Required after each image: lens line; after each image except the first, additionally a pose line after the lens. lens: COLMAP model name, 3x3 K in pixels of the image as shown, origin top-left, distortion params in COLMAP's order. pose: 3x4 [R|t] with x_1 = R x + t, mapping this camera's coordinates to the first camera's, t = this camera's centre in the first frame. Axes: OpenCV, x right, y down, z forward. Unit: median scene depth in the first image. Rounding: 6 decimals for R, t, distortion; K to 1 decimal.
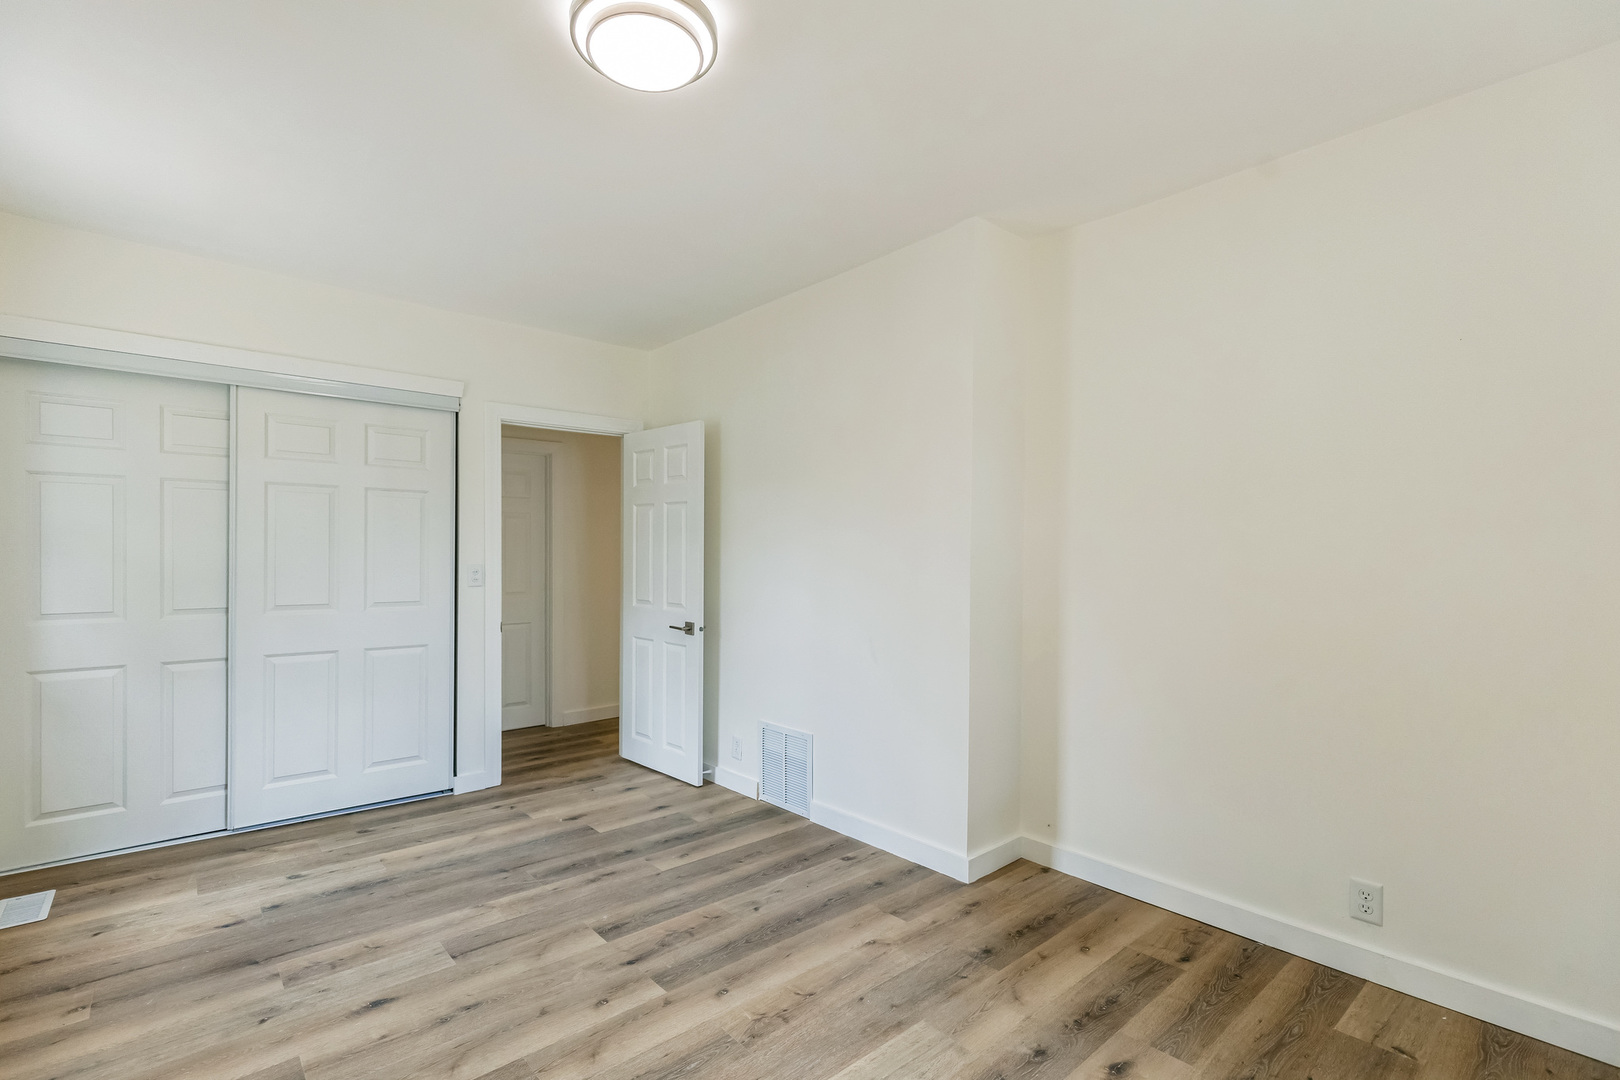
lens RADIAL K [[727.5, 0, 815.1], [0, 727.5, 554.0], [0, 0, 1]] dist [0.004491, -0.000464]
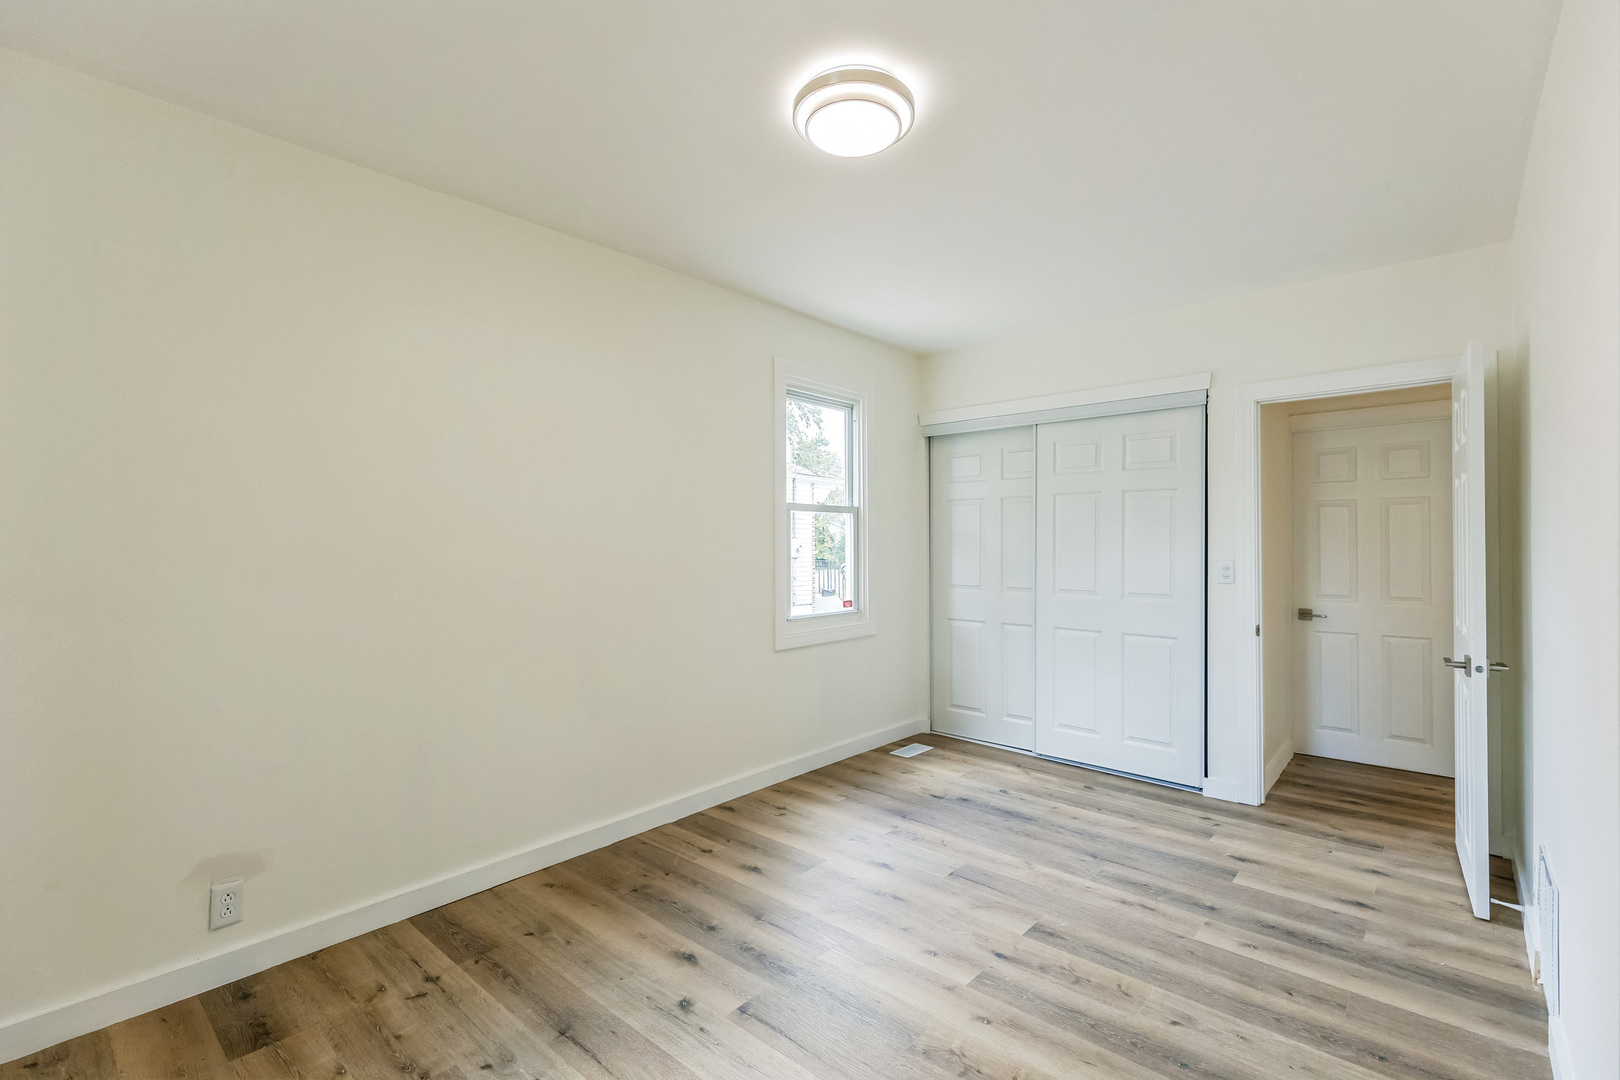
lens RADIAL K [[727.5, 0, 806.2], [0, 727.5, 533.4], [0, 0, 1]] dist [0.004491, -0.000464]
pose [[0.119753, -0.018408, -0.992633, 0.505020], [-0.001110, 0.999825, -0.018676, -0.003281], [0.992803, 0.003338, 0.119712, 0.423965]]
